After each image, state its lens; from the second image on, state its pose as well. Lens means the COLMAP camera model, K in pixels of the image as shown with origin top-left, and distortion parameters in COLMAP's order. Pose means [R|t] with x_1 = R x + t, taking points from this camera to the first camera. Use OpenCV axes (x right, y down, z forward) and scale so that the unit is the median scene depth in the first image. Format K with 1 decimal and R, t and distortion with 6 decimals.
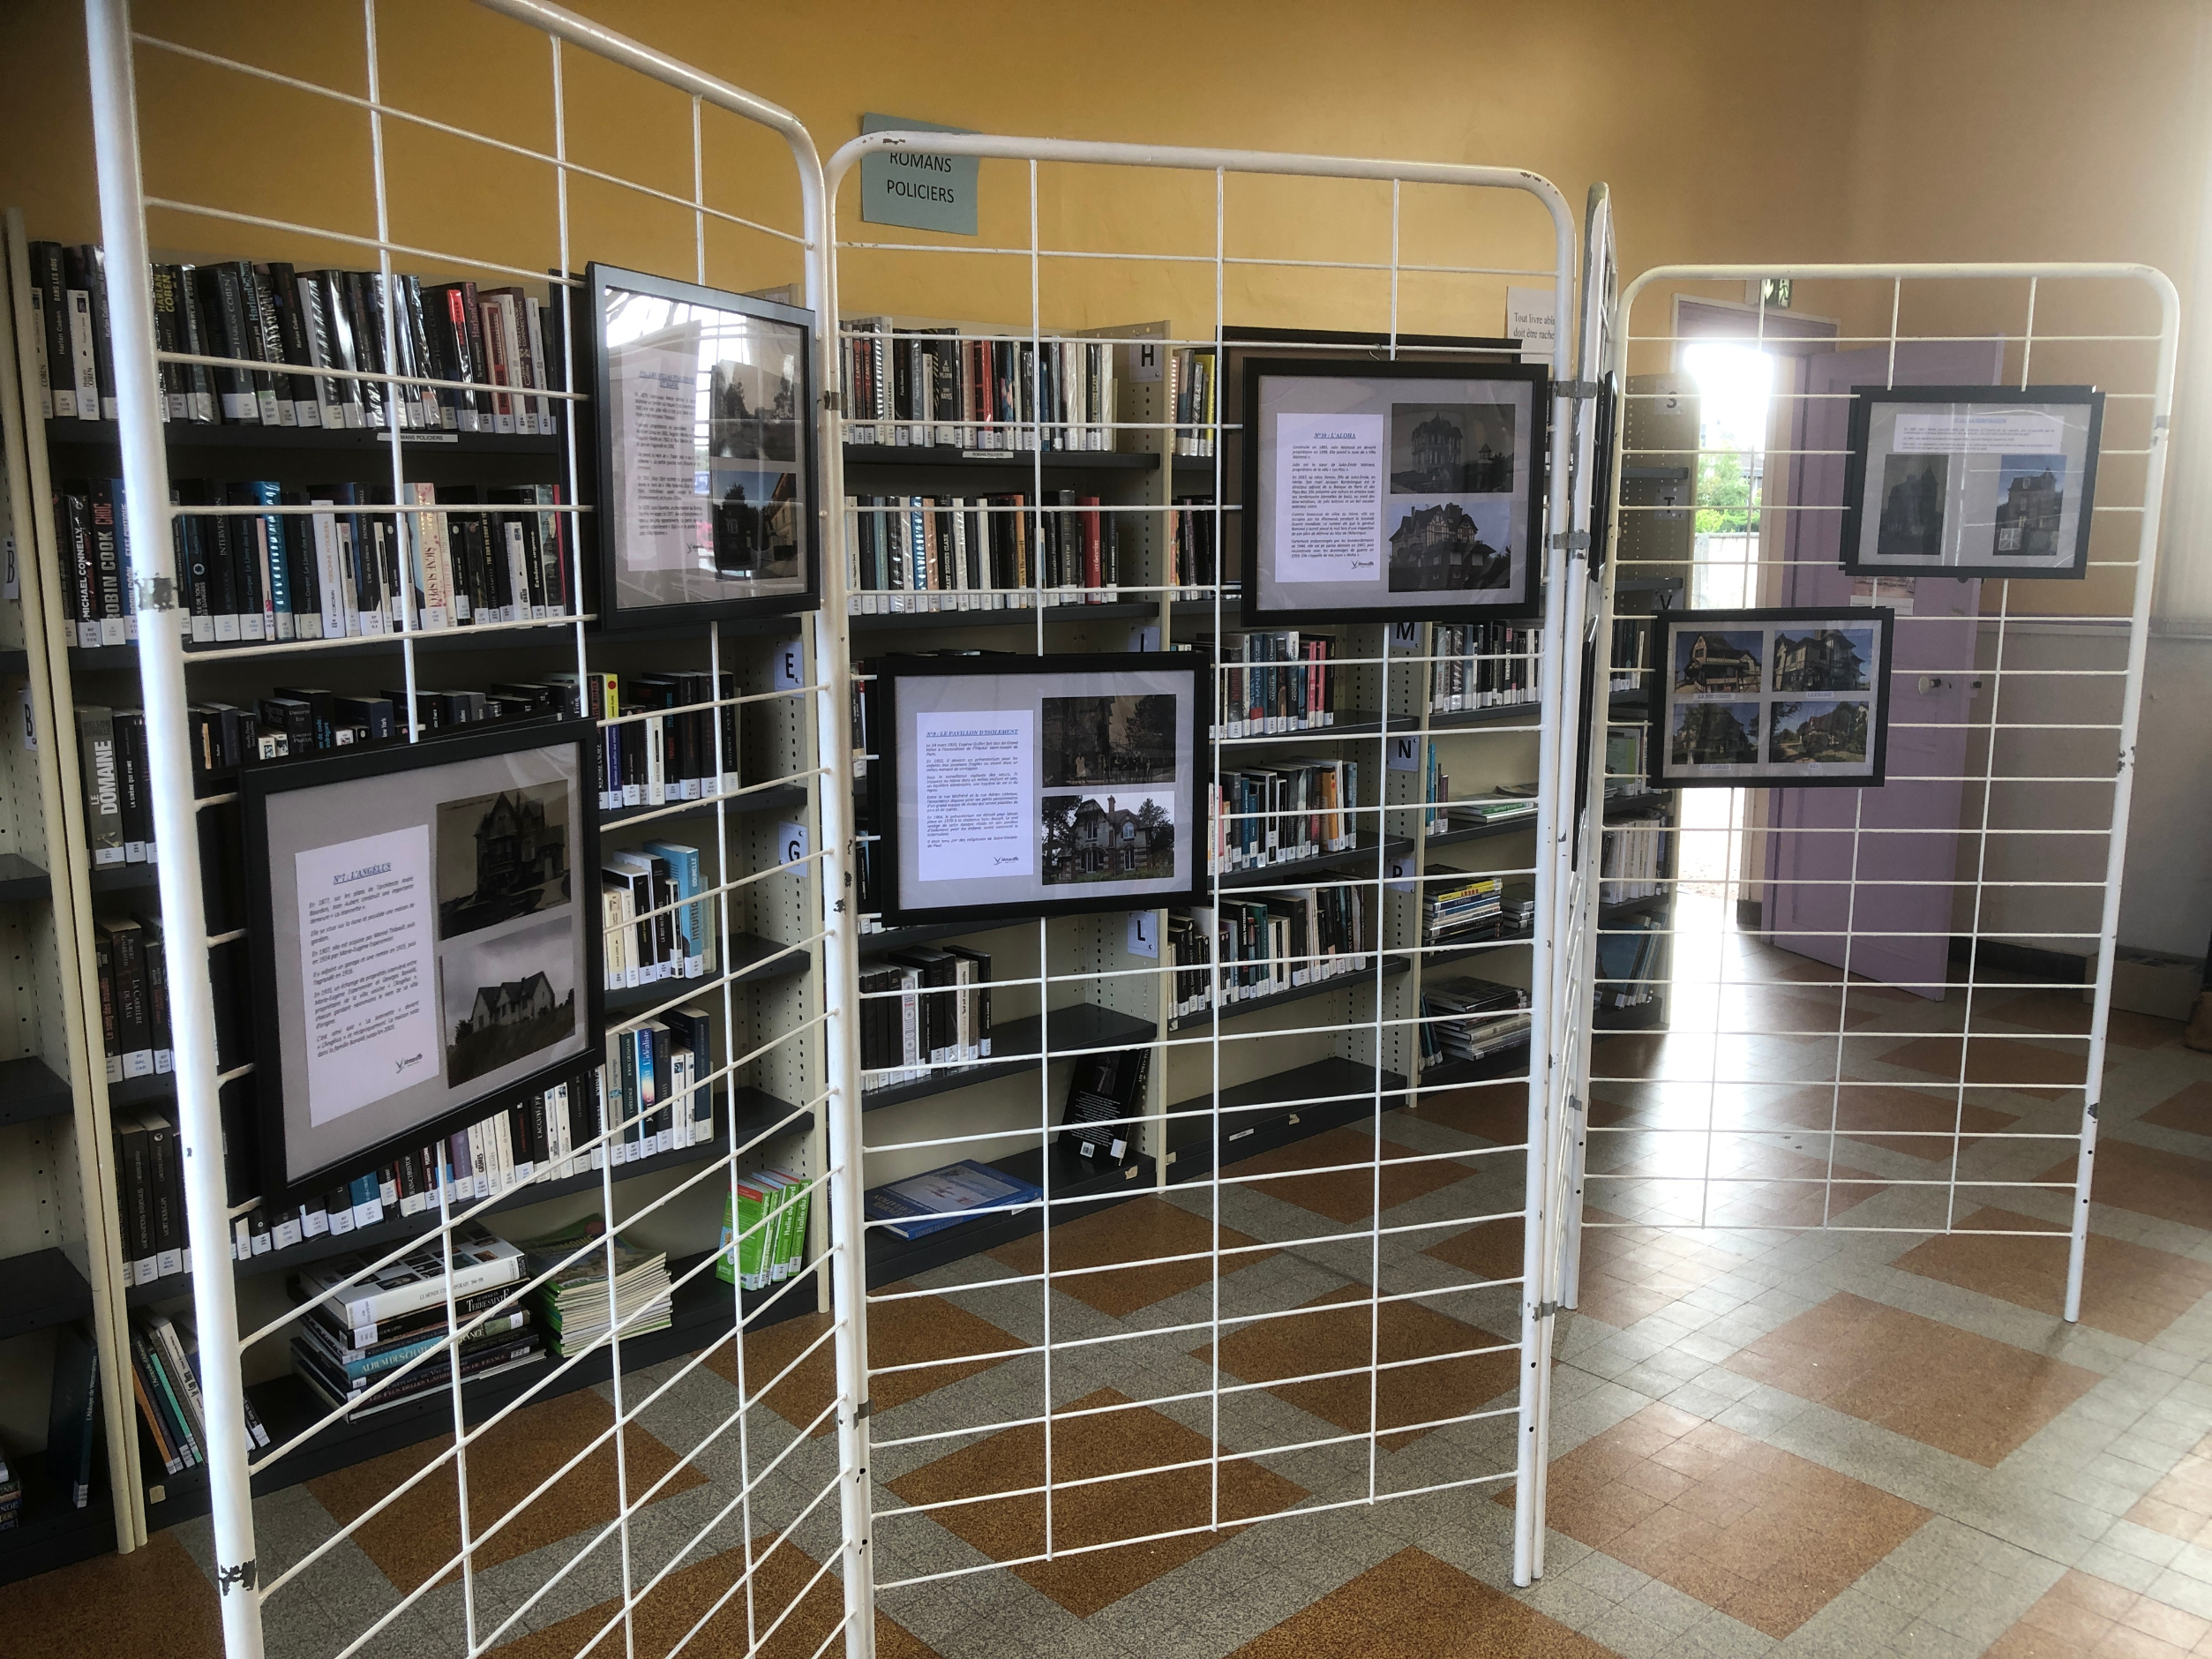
lens RADIAL K [[1813.1, 0, 1105.2], [0, 1813.1, 835.7], [0, 0, 1]] dist [0.048631, -0.047756]
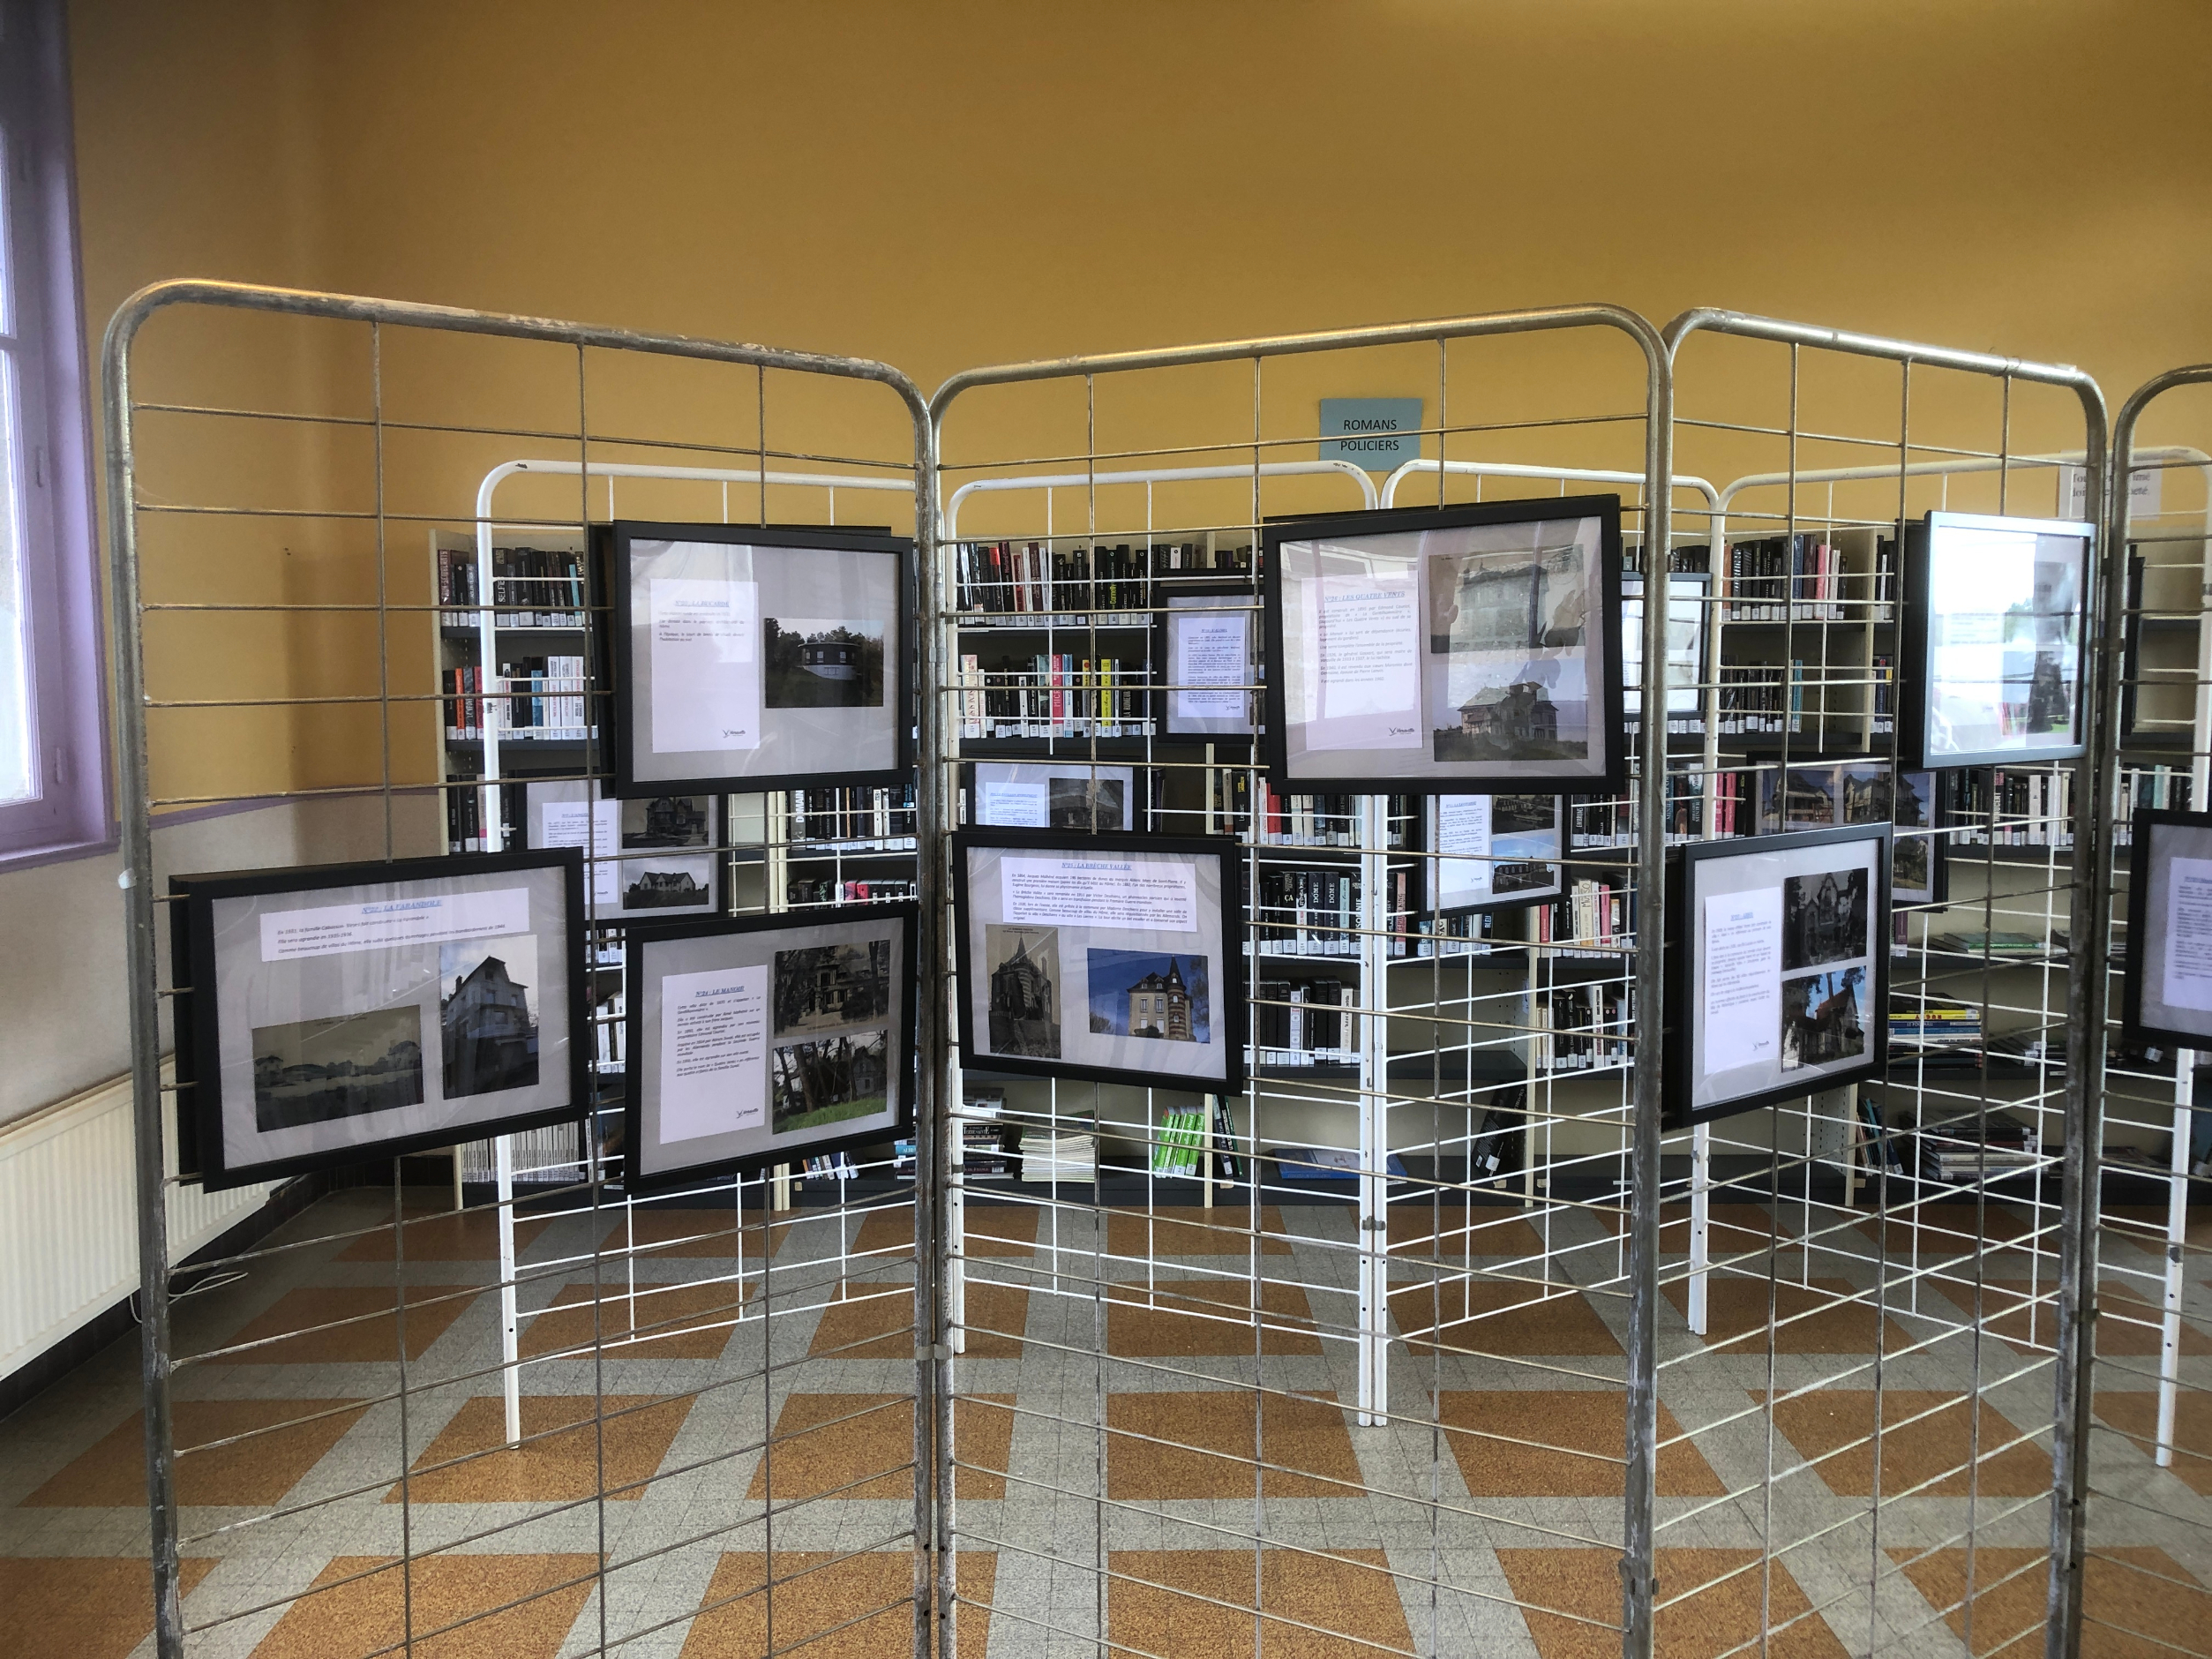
lens RADIAL K [[1813.1, 0, 1106.6], [0, 1813.1, 821.1], [0, 0, 1]] dist [0.048631, -0.047756]
pose [[0.731736, 0.057921, -0.679122, 0.909933], [-0.112855, 0.992925, -0.036914, 0.018399], [0.672180, 0.103654, 0.733096, -0.196895]]
